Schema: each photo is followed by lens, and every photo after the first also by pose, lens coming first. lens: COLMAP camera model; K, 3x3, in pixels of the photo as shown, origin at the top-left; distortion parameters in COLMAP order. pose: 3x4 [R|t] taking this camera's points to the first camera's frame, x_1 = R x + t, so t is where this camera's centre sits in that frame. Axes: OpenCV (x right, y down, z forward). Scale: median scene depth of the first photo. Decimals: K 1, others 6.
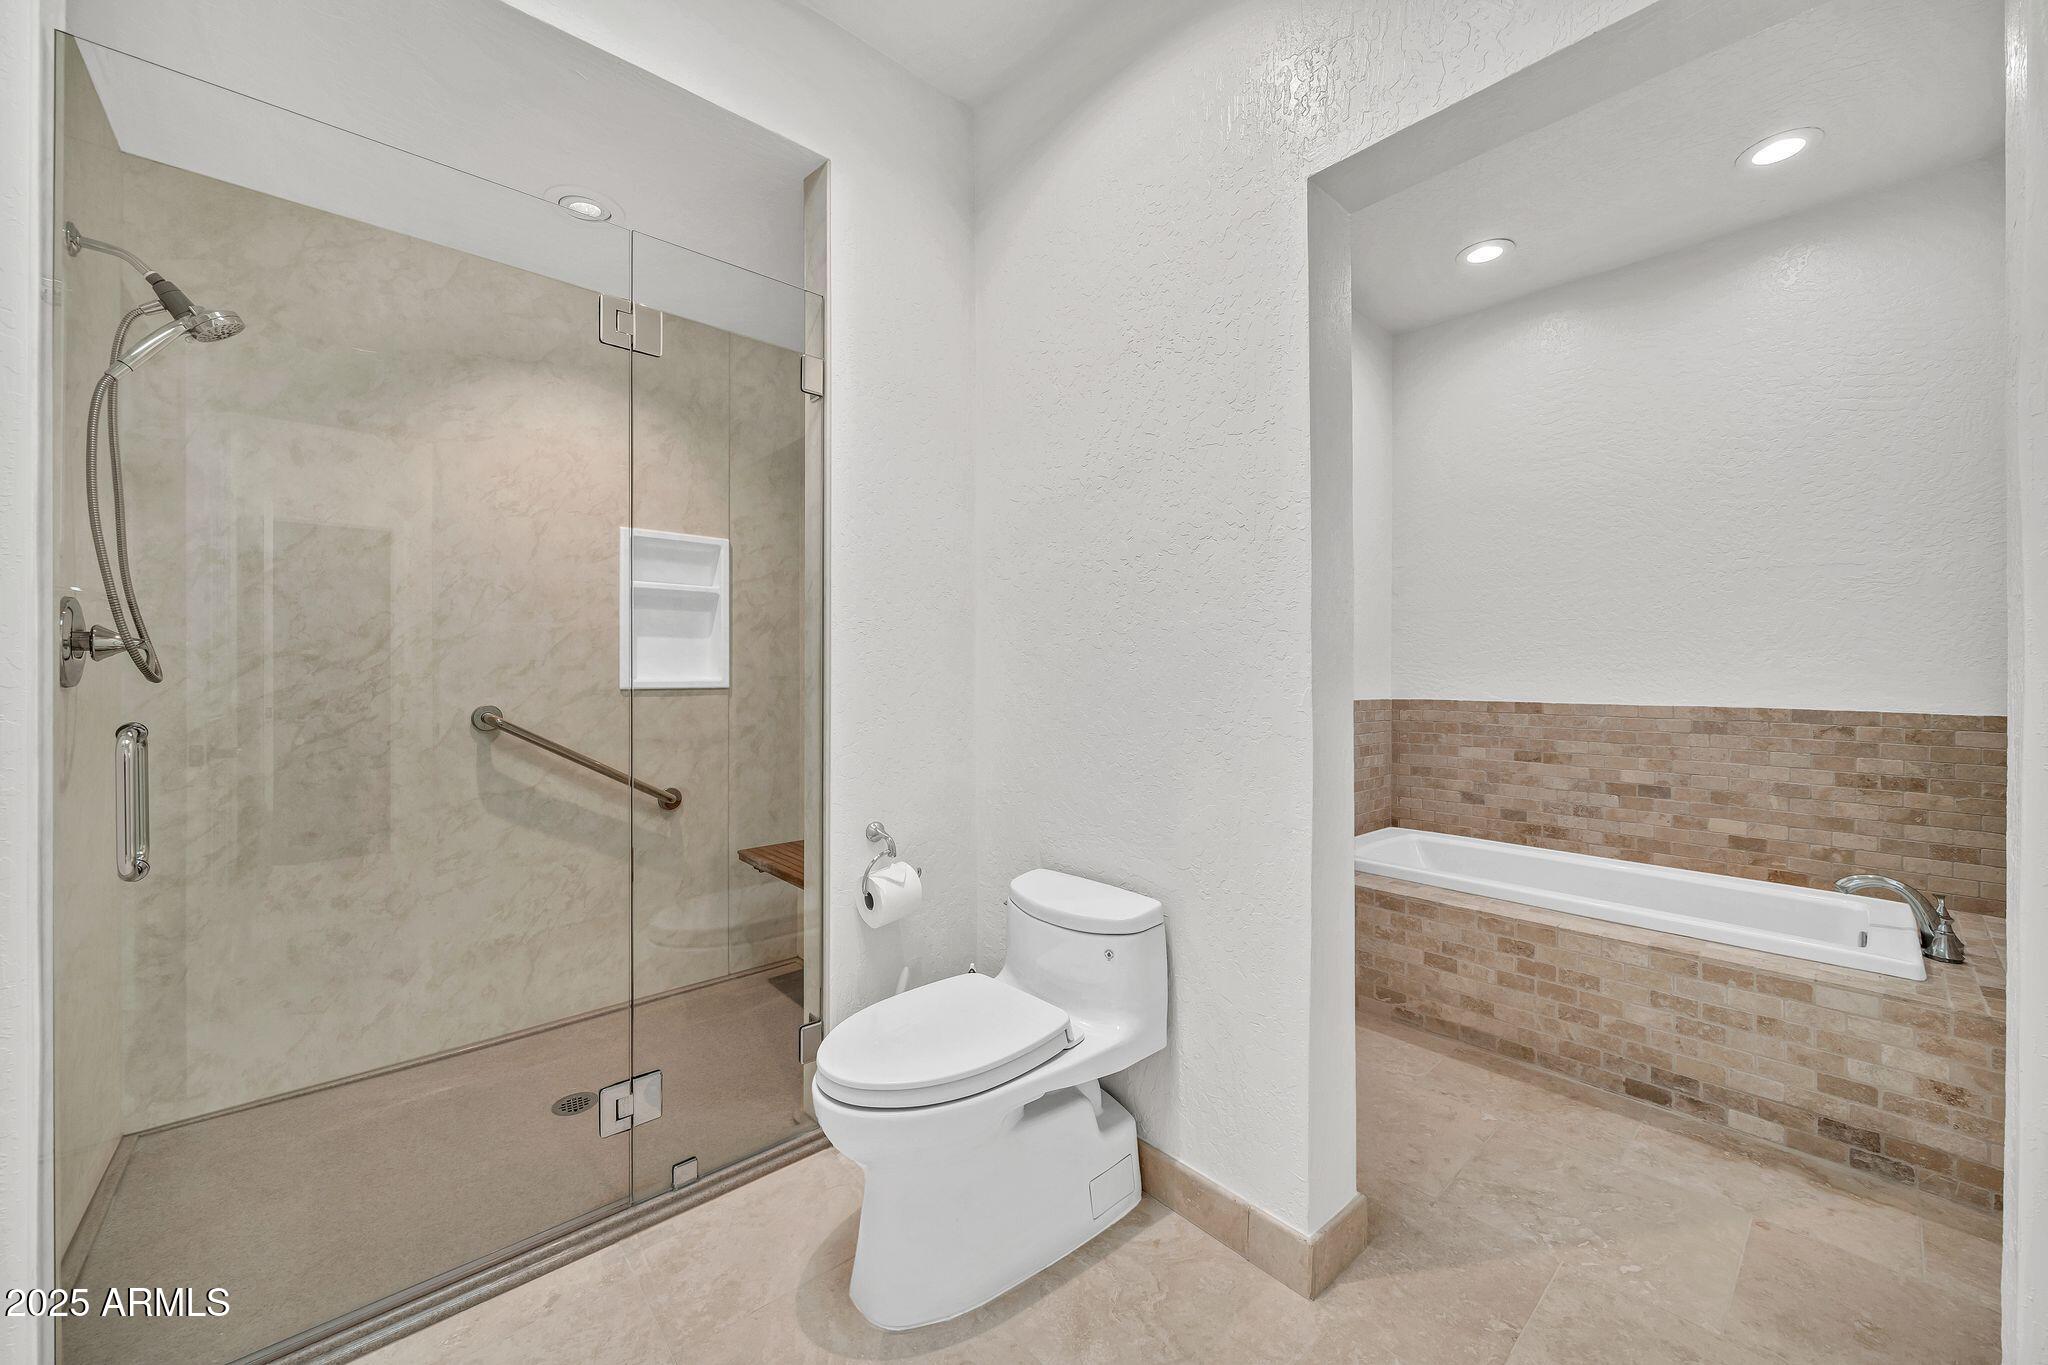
lens RADIAL K [[763.8, 0, 1026.7], [0, 763.8, 674.2], [0, 0, 1]] dist [-0.005247, 0.000017]
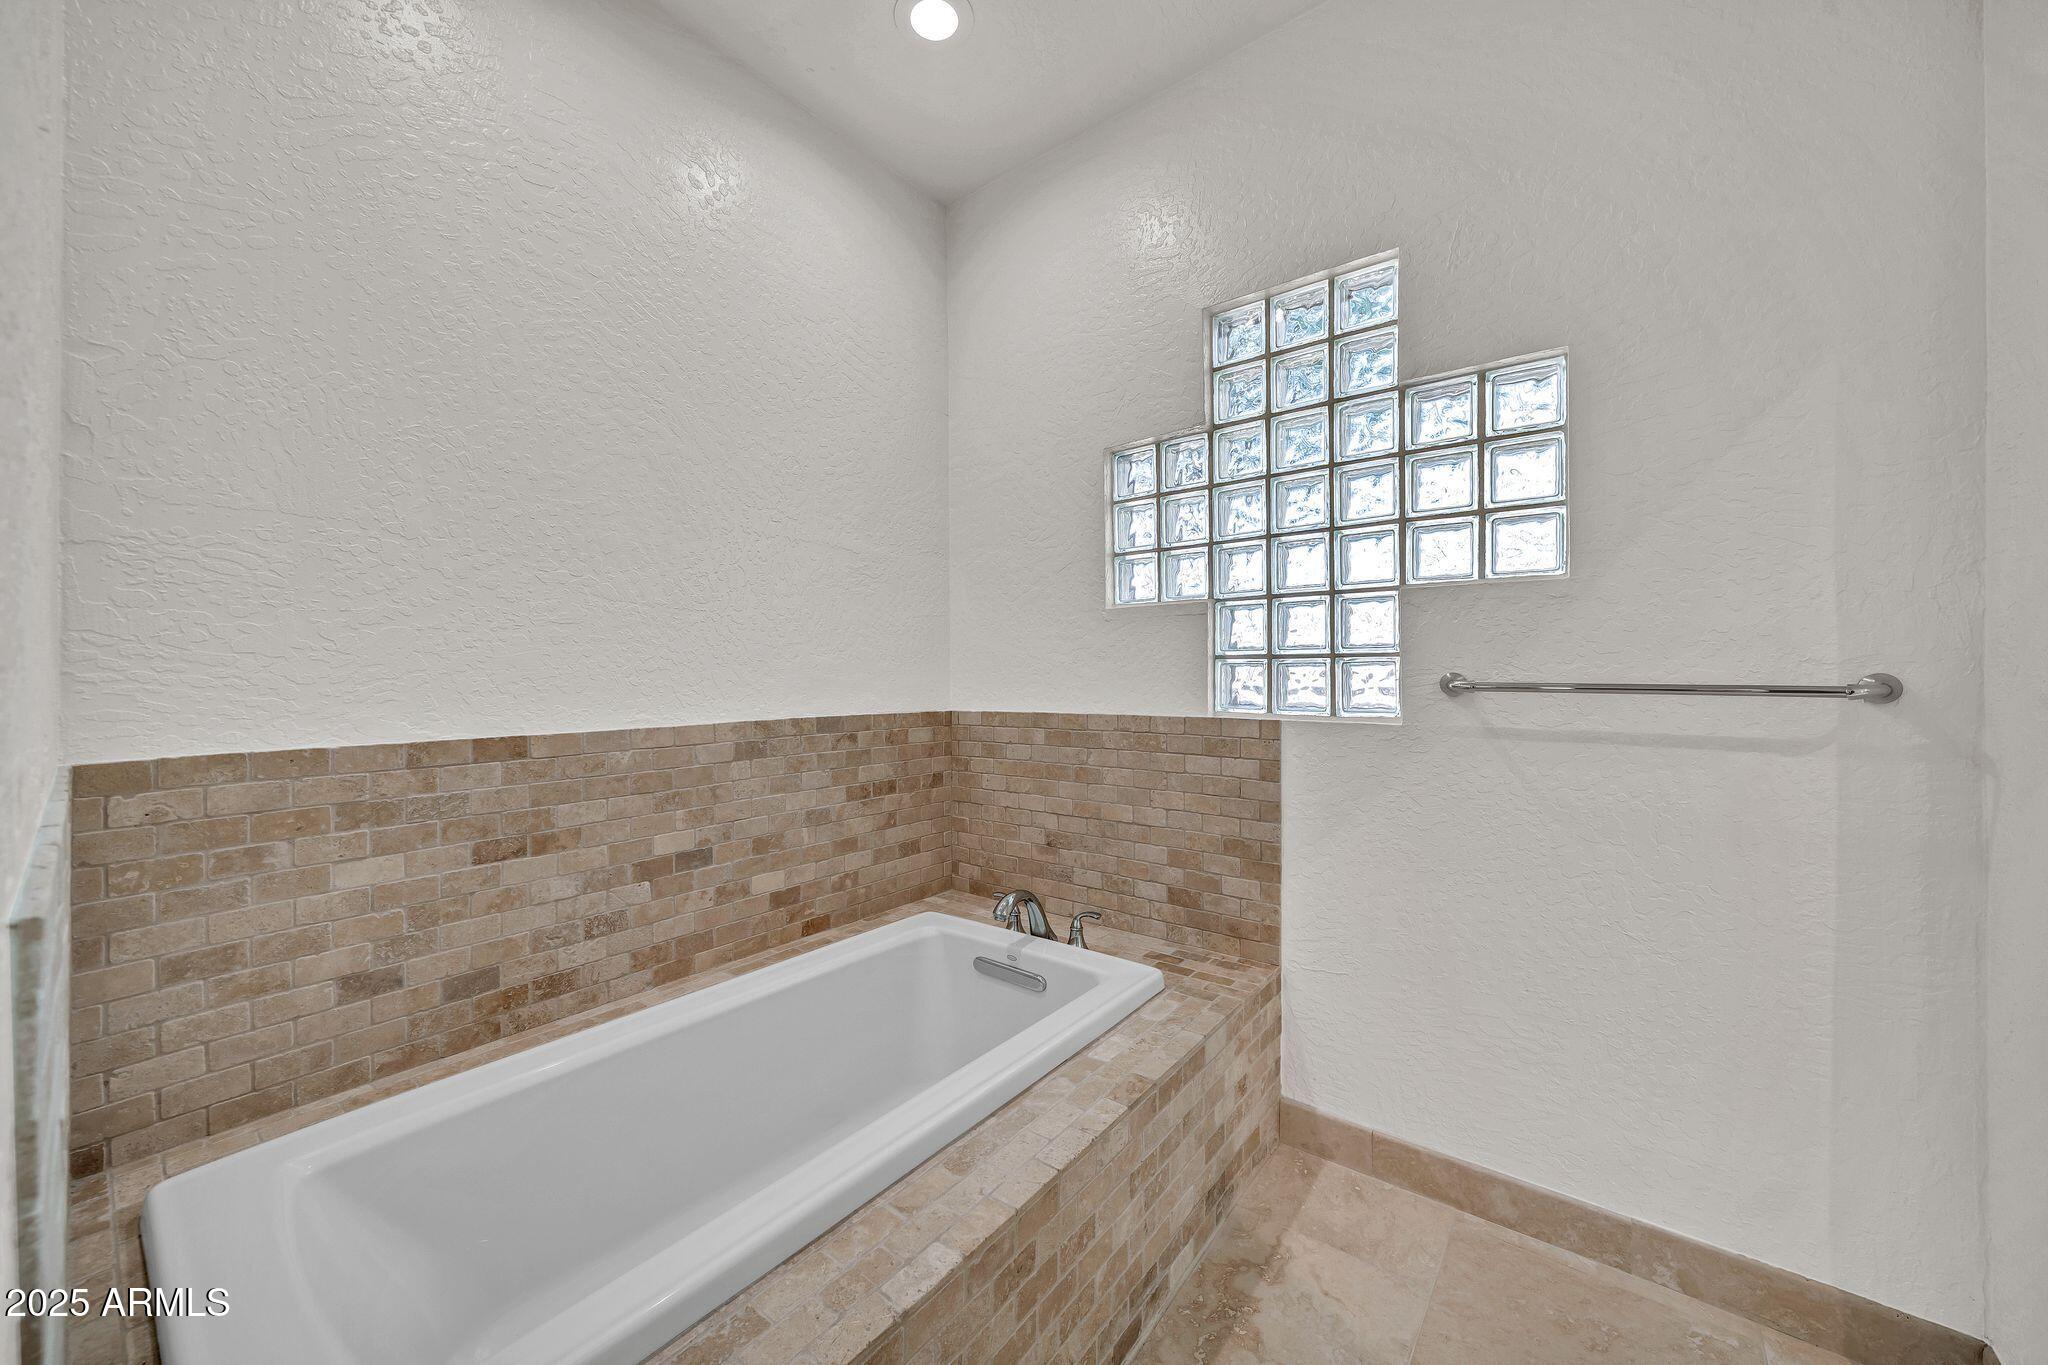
lens RADIAL K [[763.8, 0, 1020.3], [0, 763.8, 673.3], [0, 0, 1]] dist [-0.005247, 0.000017]
pose [[-0.155045, -0.005396, 0.987893, 0.150876], [0.007042, 0.999954, 0.006567, -0.004531], [-0.987882, 0.007975, -0.155000, 0.841757]]
